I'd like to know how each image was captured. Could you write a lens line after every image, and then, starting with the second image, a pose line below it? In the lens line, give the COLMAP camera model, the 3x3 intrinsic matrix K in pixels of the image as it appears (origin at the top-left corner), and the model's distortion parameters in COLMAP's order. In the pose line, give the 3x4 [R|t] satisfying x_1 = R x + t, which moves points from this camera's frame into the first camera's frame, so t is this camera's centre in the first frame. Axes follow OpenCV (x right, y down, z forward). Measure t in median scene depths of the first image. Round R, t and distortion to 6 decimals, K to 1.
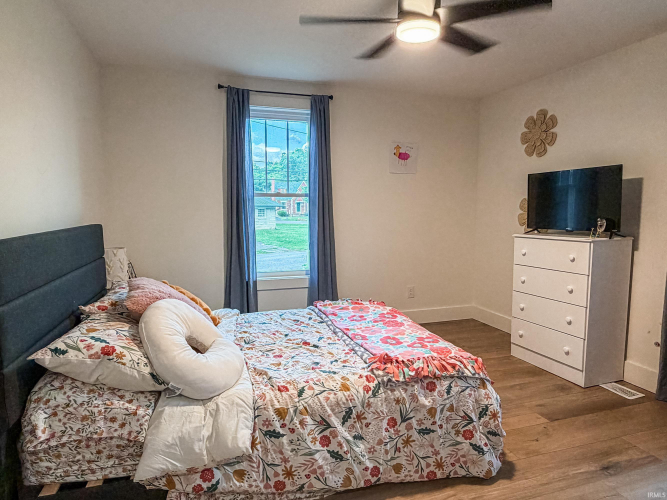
lens RADIAL K [[413.4, 0, 333.1], [0, 413.4, 249.0], [0, 0, 1]] dist [0.004154, -0.000535]
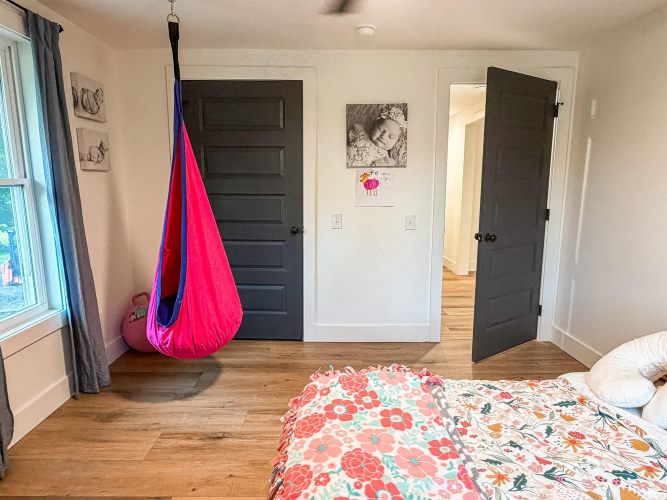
lens RADIAL K [[413.4, 0, 332.7], [0, 413.4, 250.1], [0, 0, 1]] dist [0.004154, -0.000535]
pose [[-0.953531, -0.044633, 0.297972, 0.056262], [0.038109, 0.963159, 0.266220, -0.208426], [-0.298876, 0.265204, -0.916701, 1.579474]]
